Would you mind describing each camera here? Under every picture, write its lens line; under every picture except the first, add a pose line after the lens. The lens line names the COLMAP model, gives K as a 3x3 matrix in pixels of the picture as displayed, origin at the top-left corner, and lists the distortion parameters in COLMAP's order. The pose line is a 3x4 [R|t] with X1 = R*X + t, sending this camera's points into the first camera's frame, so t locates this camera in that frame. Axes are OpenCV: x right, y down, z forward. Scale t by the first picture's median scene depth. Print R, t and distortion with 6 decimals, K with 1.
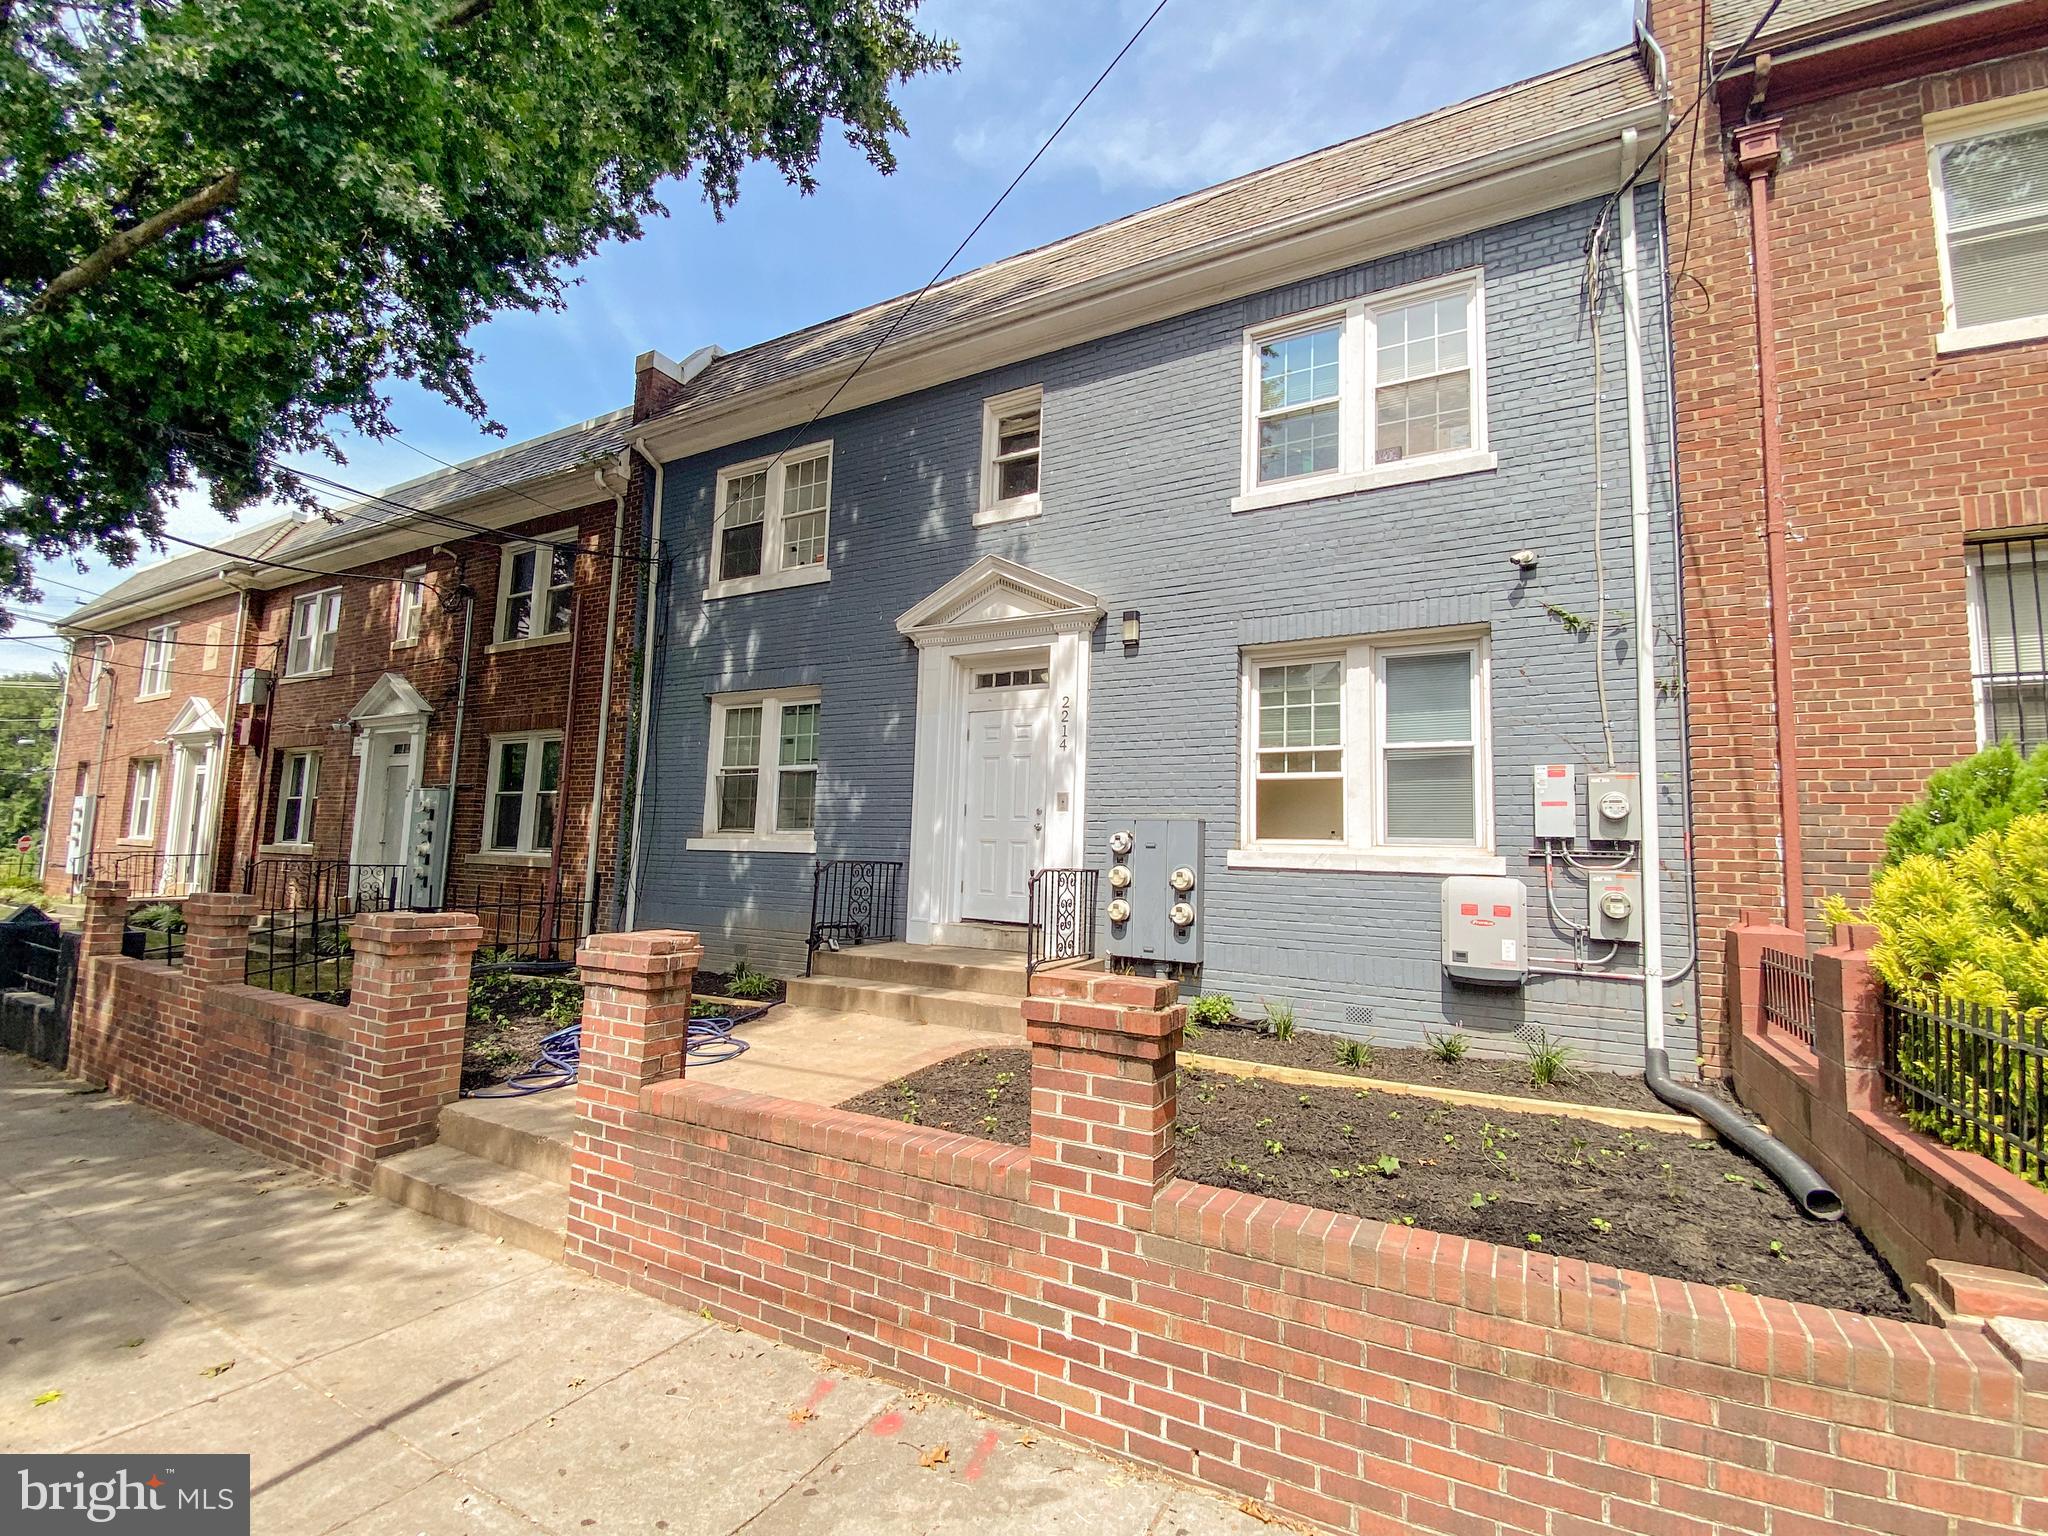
lens RADIAL K [[891.6, 0, 1027.5], [0, 891.6, 776.4], [0, 0, 1]] dist [0.017477, -0.018817]
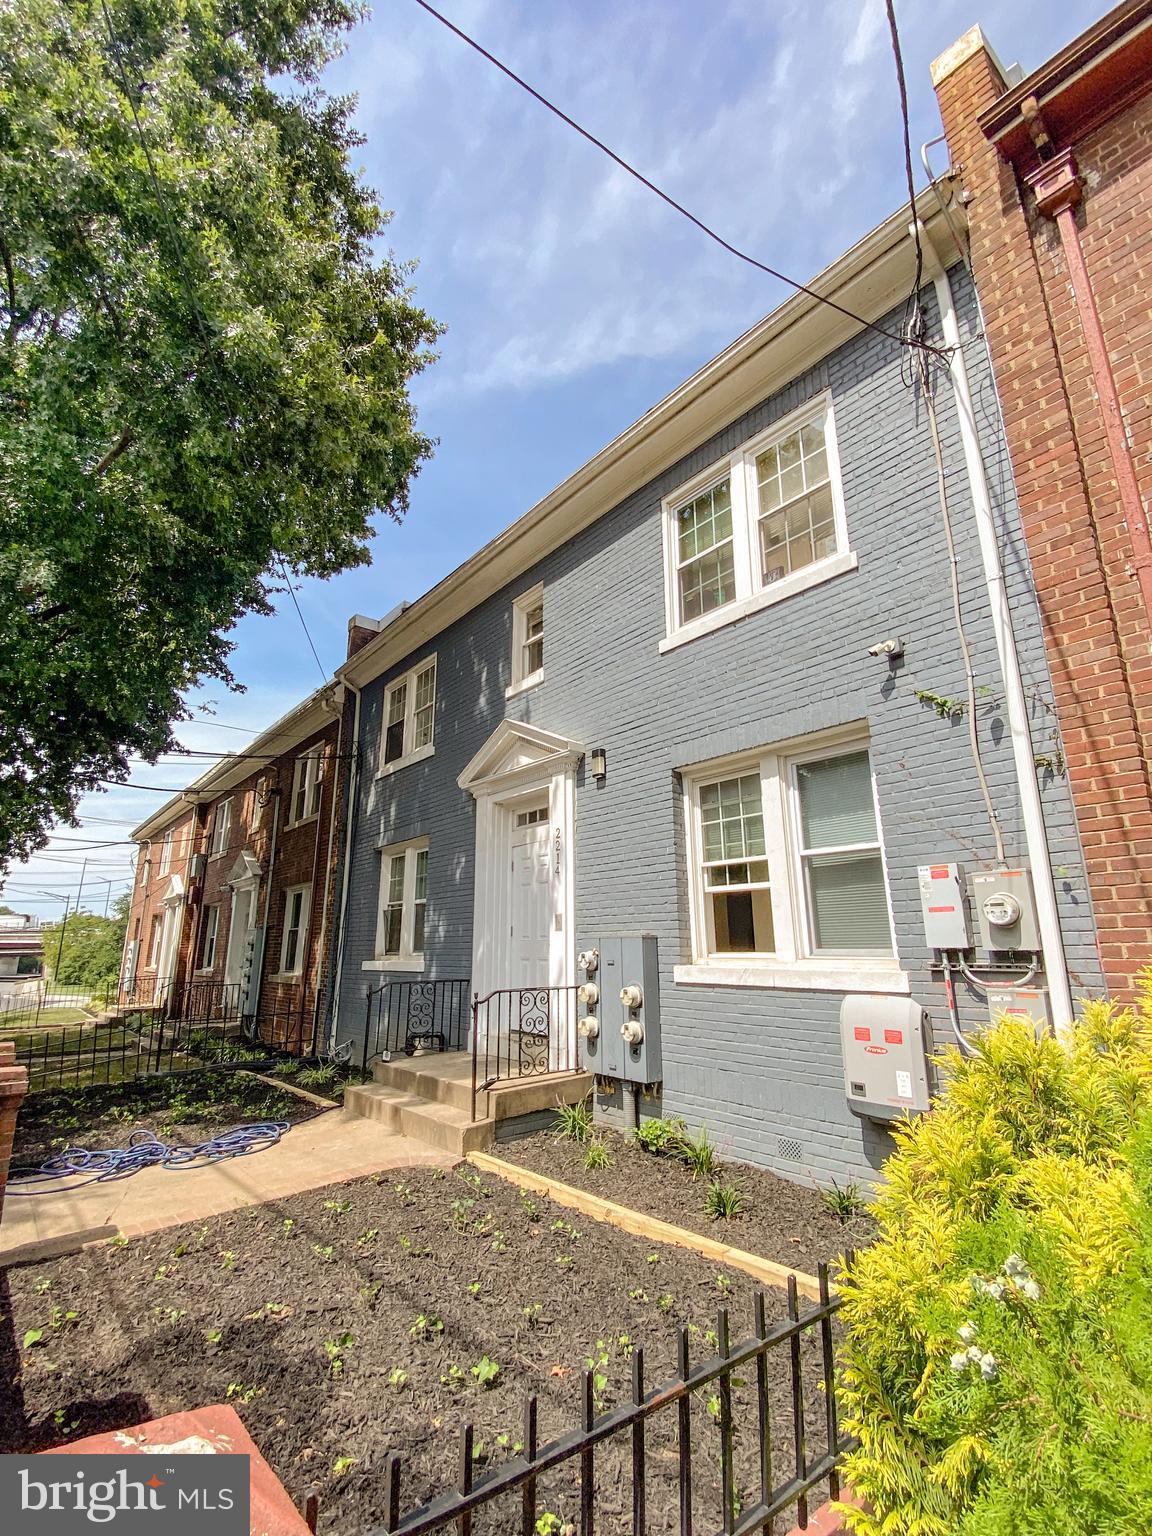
lens RADIAL K [[701.4, 0, 569.6], [0, 701.4, 772.5], [0, 0, 1]] dist [0.023601, -0.023193]
pose [[0.927477, -0.129772, -0.350637, 0.432026], [0.074275, 0.983091, -0.167377, -0.010954], [0.366429, 0.129195, 0.921433, 0.175234]]
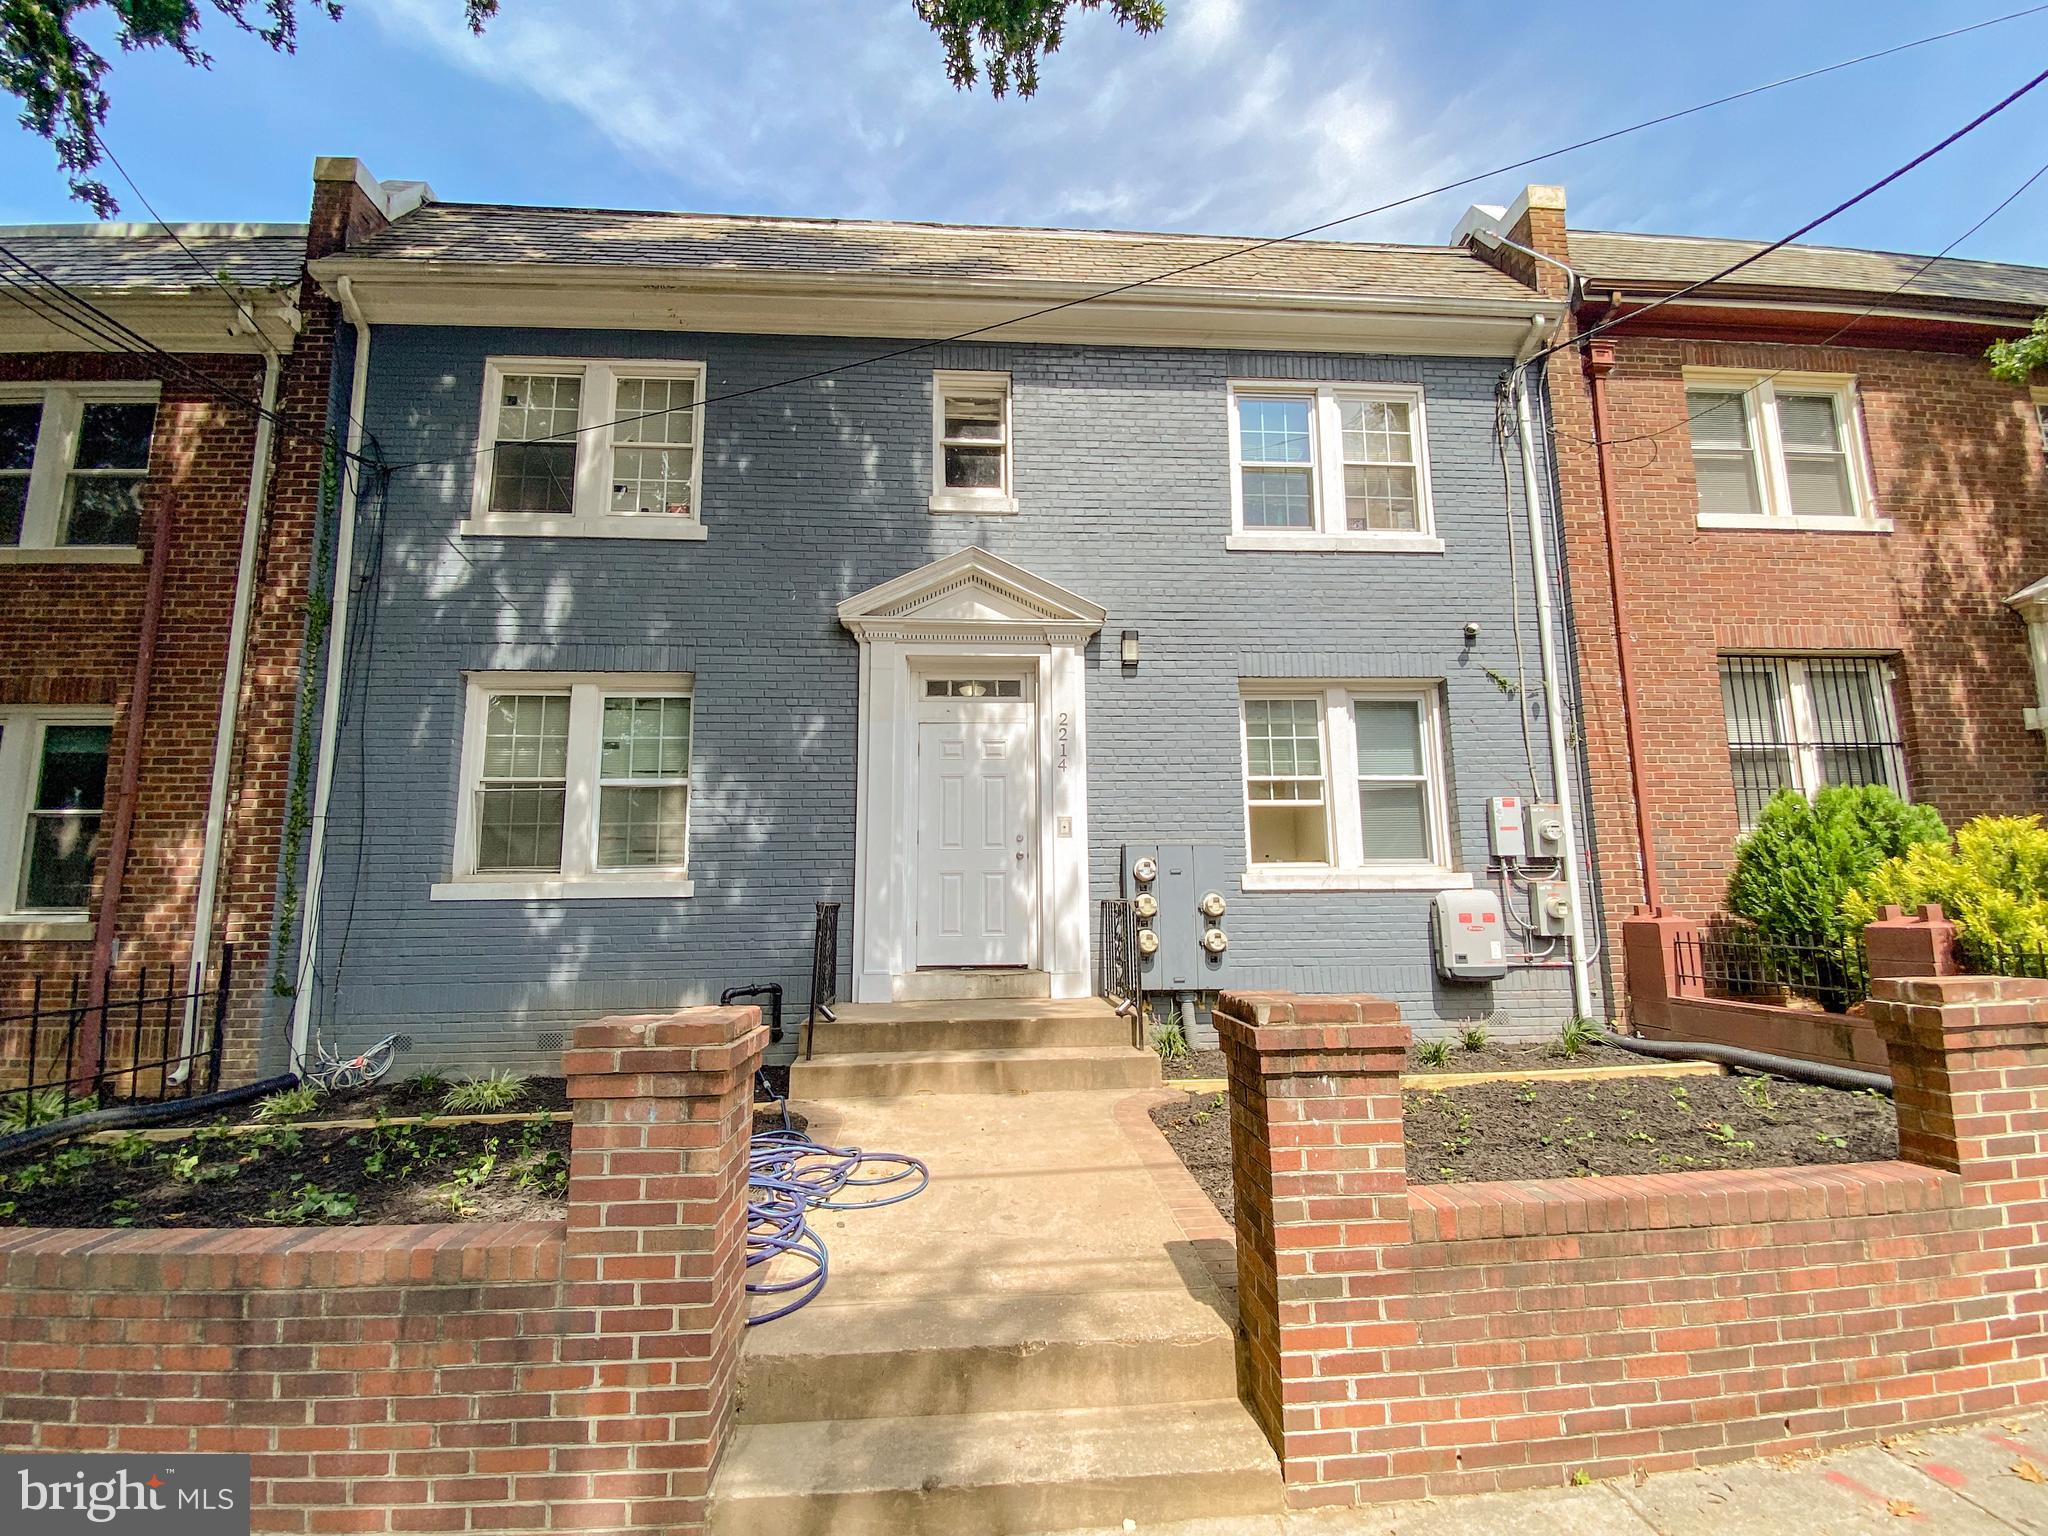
lens RADIAL K [[893.2, 0, 1029.4], [0, 893.2, 773.9], [0, 0, 1]] dist [0.020148, -0.020708]
pose [[0.833491, 0.036725, 0.551311, -0.553161], [-0.014017, 0.998873, -0.045346, 0.017672], [-0.552355, 0.030068, 0.833066, 0.279651]]
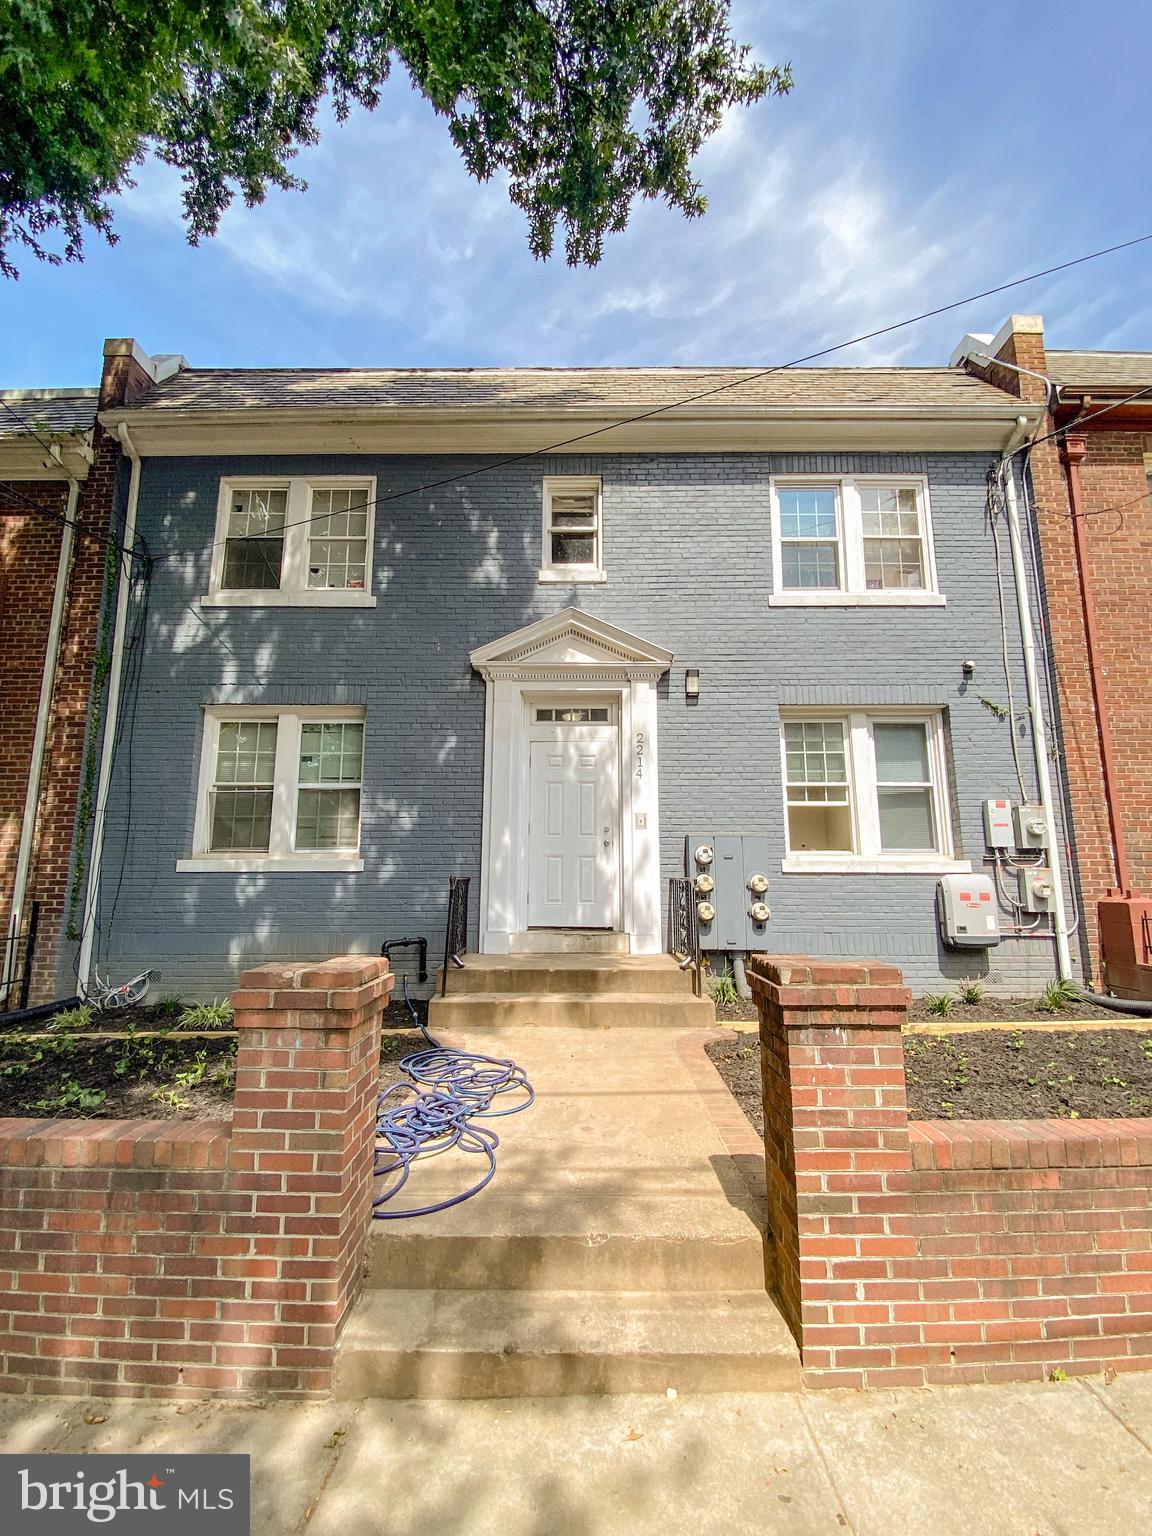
lens RADIAL K [[668.7, 0, 571.9], [0, 668.7, 771.5], [0, 0, 1]] dist [0.017477, -0.018817]
pose [[0.874890, 0.045960, 0.482137, -0.526356], [-0.019574, 0.998029, -0.059620, 0.018699], [-0.483927, 0.042723, 0.874065, 0.290227]]
